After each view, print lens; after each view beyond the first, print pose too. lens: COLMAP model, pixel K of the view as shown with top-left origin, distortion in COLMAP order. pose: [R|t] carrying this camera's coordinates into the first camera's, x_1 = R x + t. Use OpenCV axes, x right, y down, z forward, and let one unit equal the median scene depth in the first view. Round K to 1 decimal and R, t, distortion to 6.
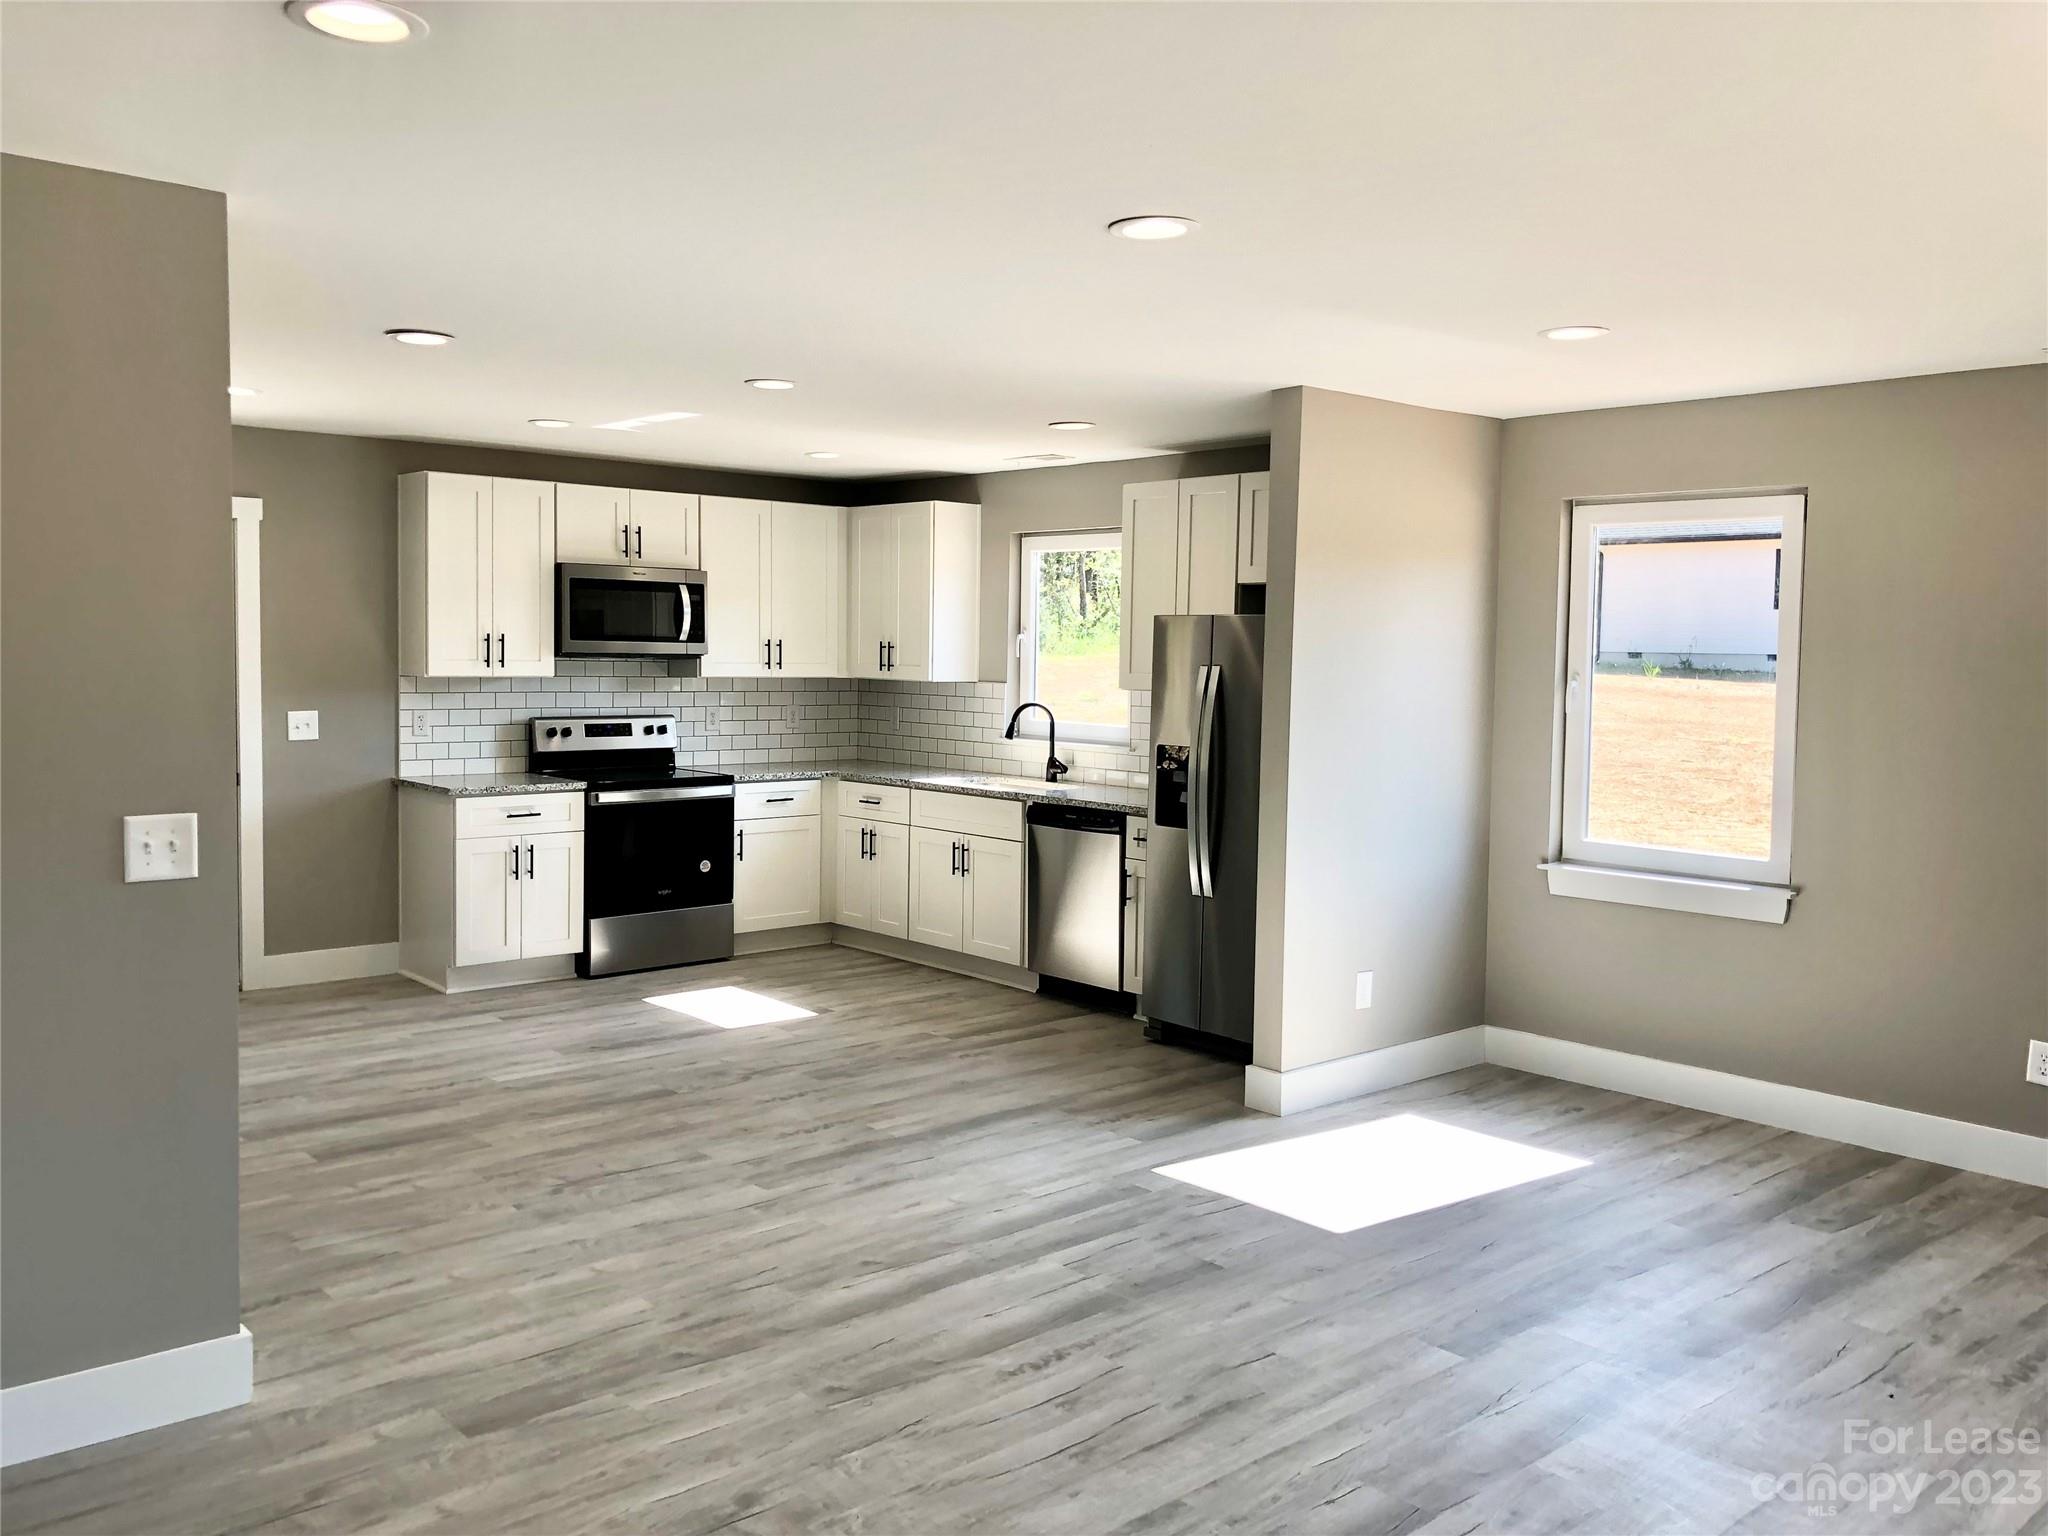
lens RADIAL K [[1686.0, 0, 1045.8], [0, 1686.0, 742.8], [0, 0, 1]] dist [0.040925, -0.040129]
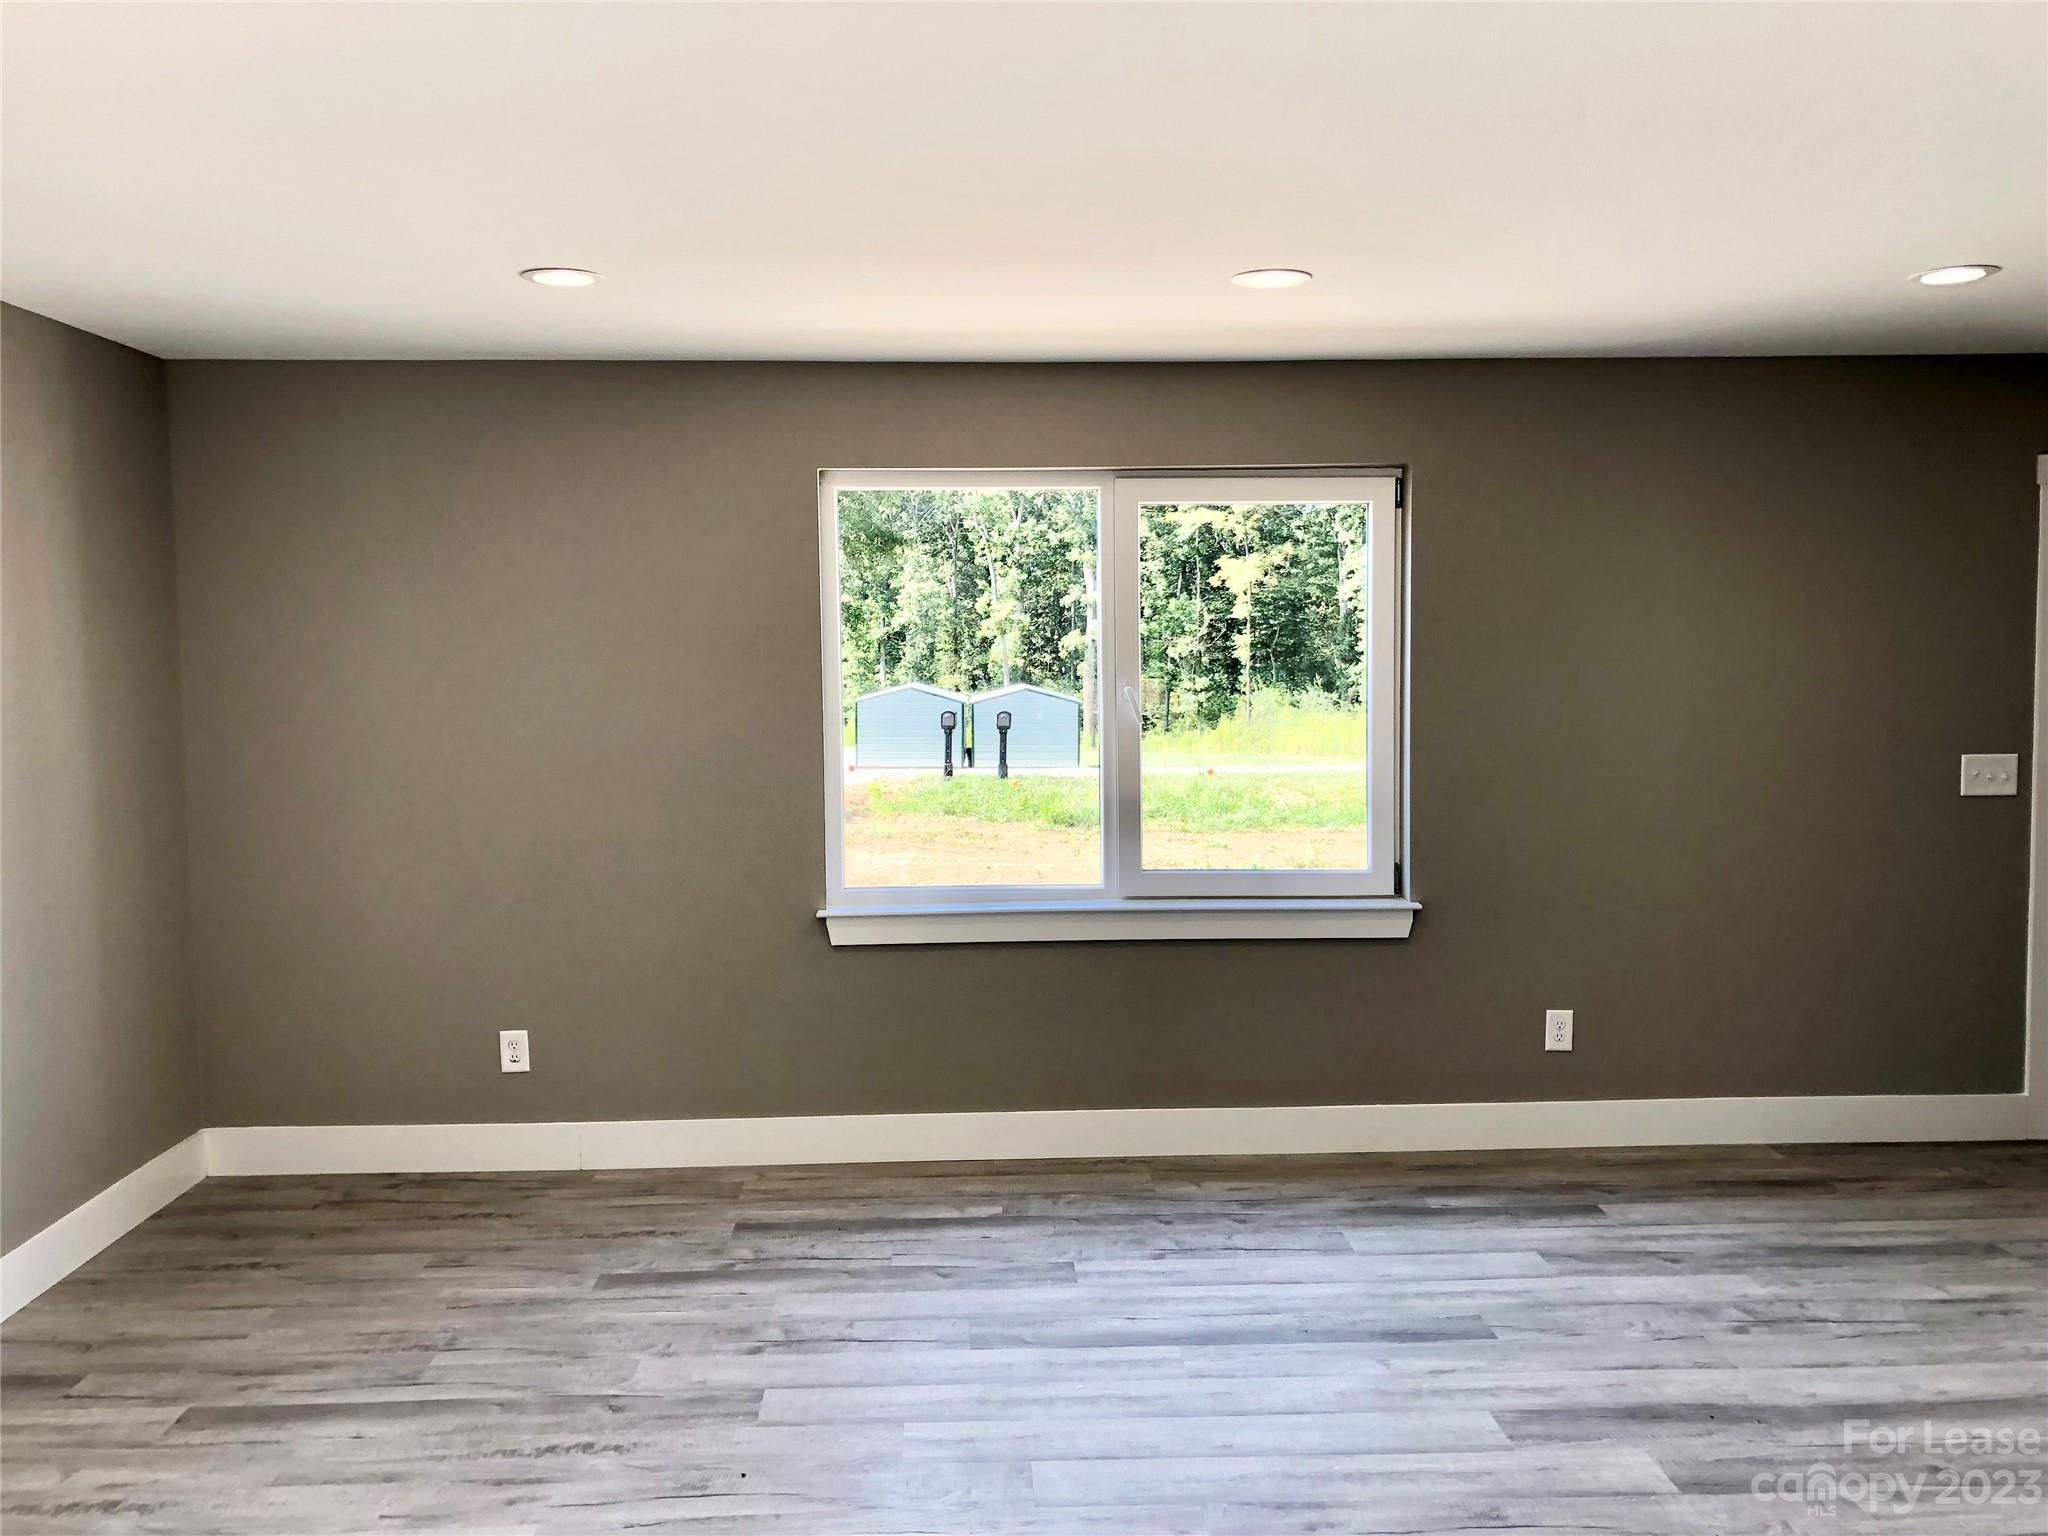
lens RADIAL K [[1686.0, 0, 1016.0], [0, 1686.0, 765.5], [0, 0, 1]] dist [0.040925, -0.040129]
pose [[-0.767057, -0.056195, 0.639114, -0.090385], [0.033314, 0.991324, 0.127147, -0.053304], [-0.640714, 0.118821, -0.758530, 0.829764]]
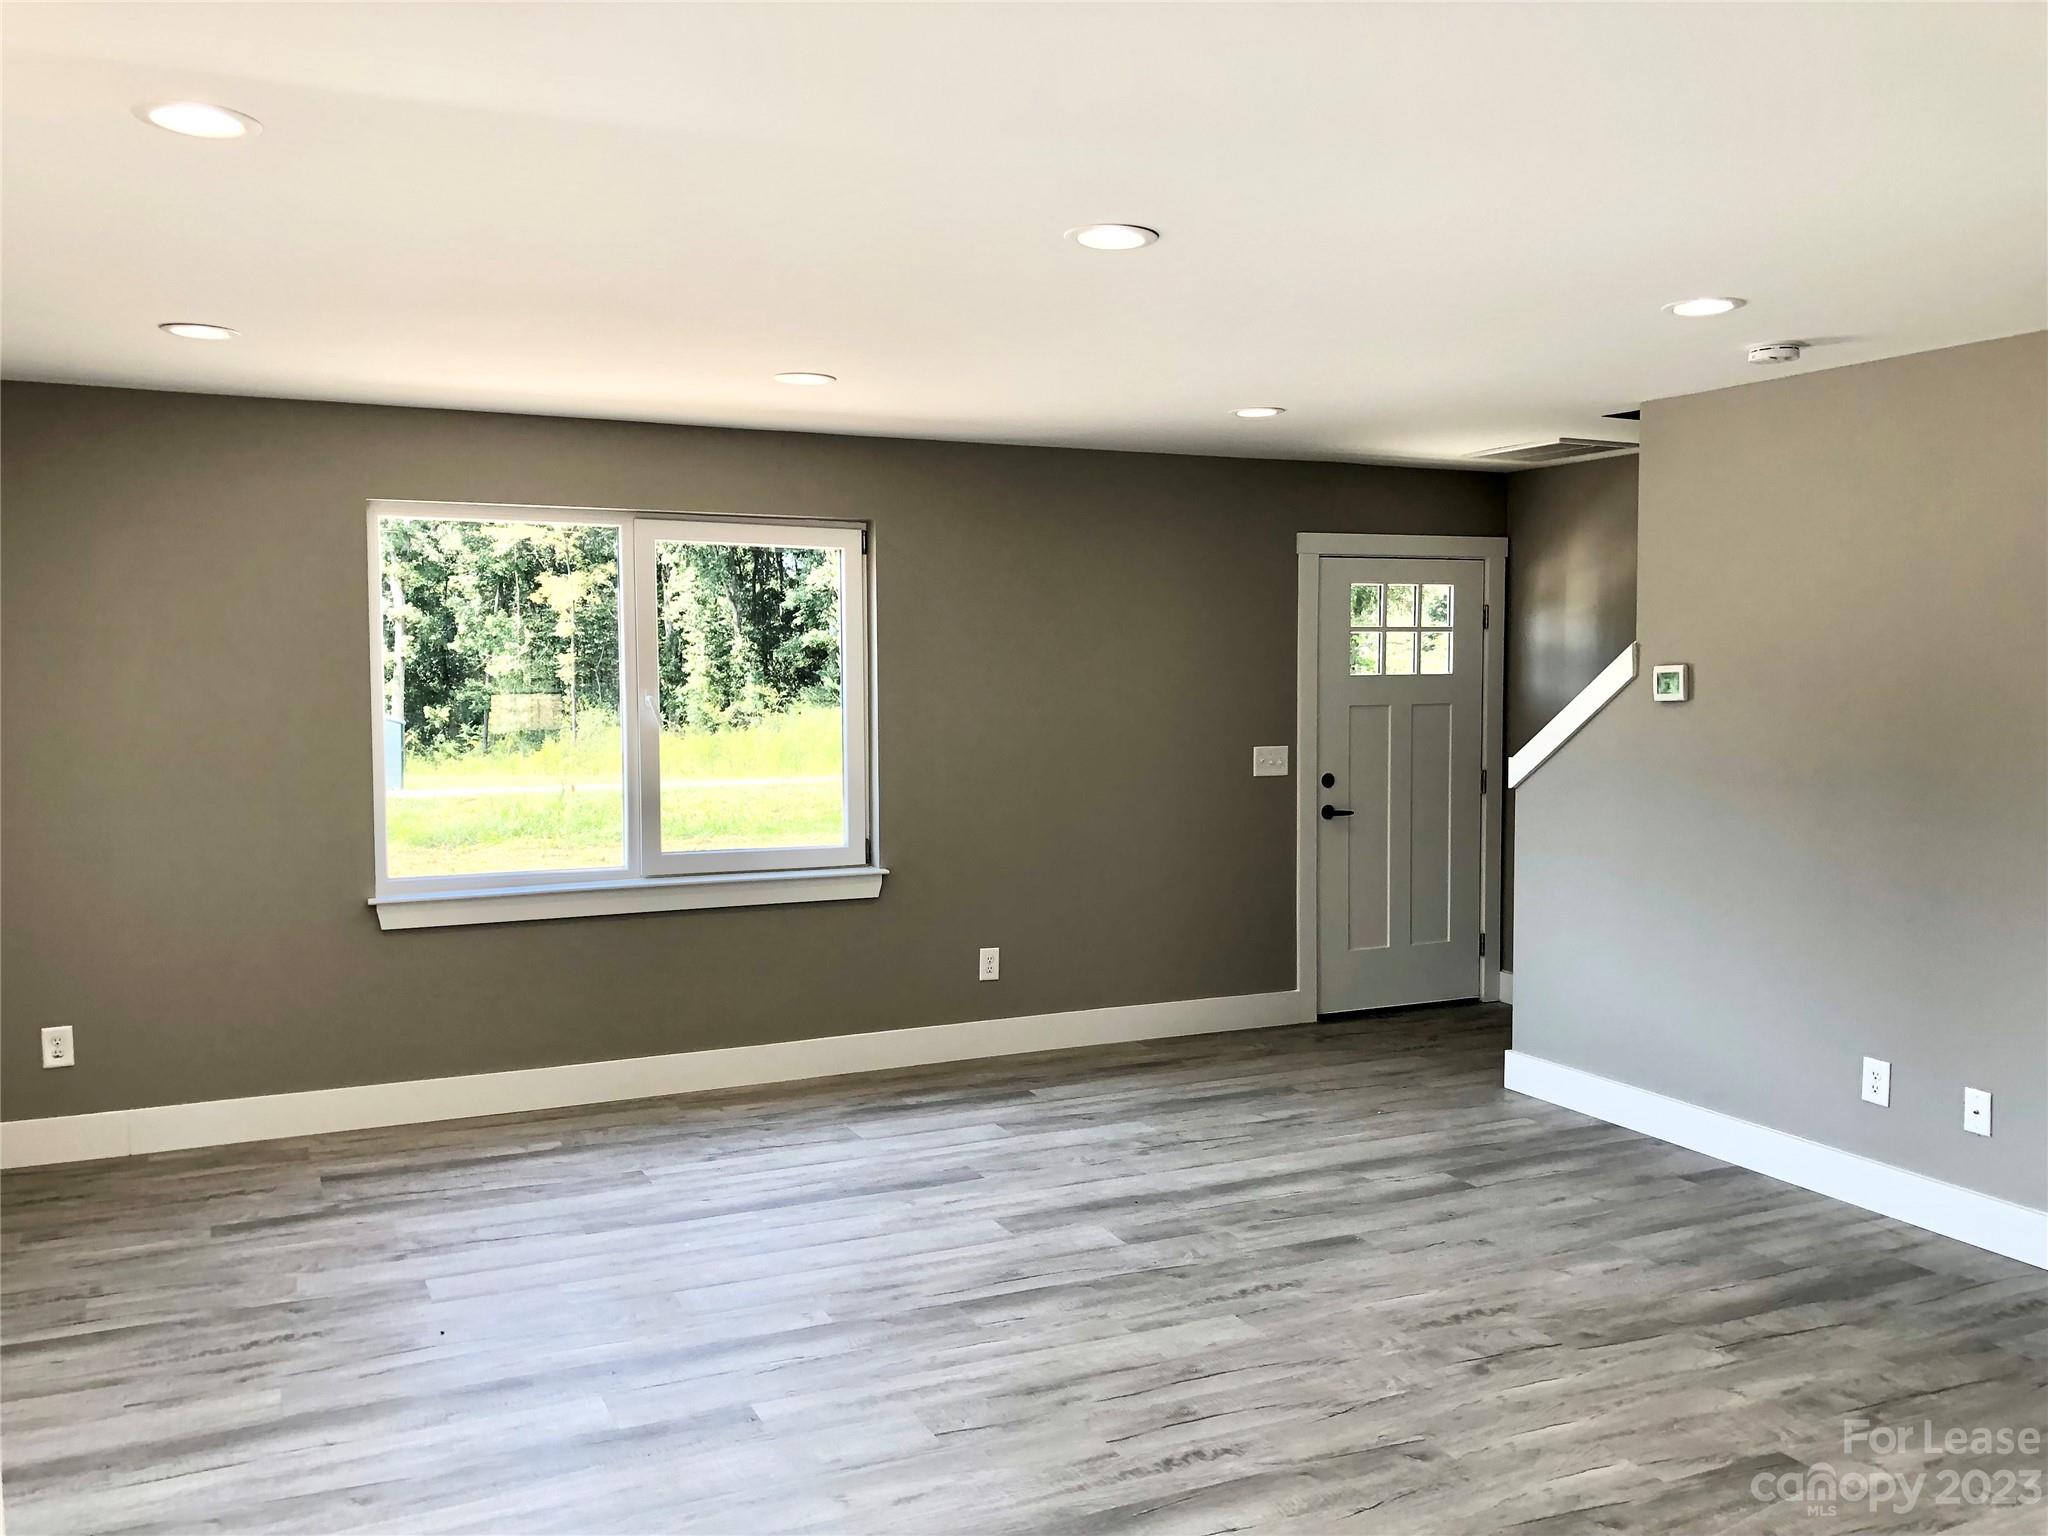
lens RADIAL K [[1686.0, 0, 1013.6], [0, 1686.0, 761.6], [0, 0, 1]] dist [0.040925, -0.040129]
pose [[-0.955846, -0.034602, 0.291823, -0.090472], [0.000608, 0.992809, 0.119711, -0.063259], [-0.293867, 0.114603, -0.948951, 1.018282]]
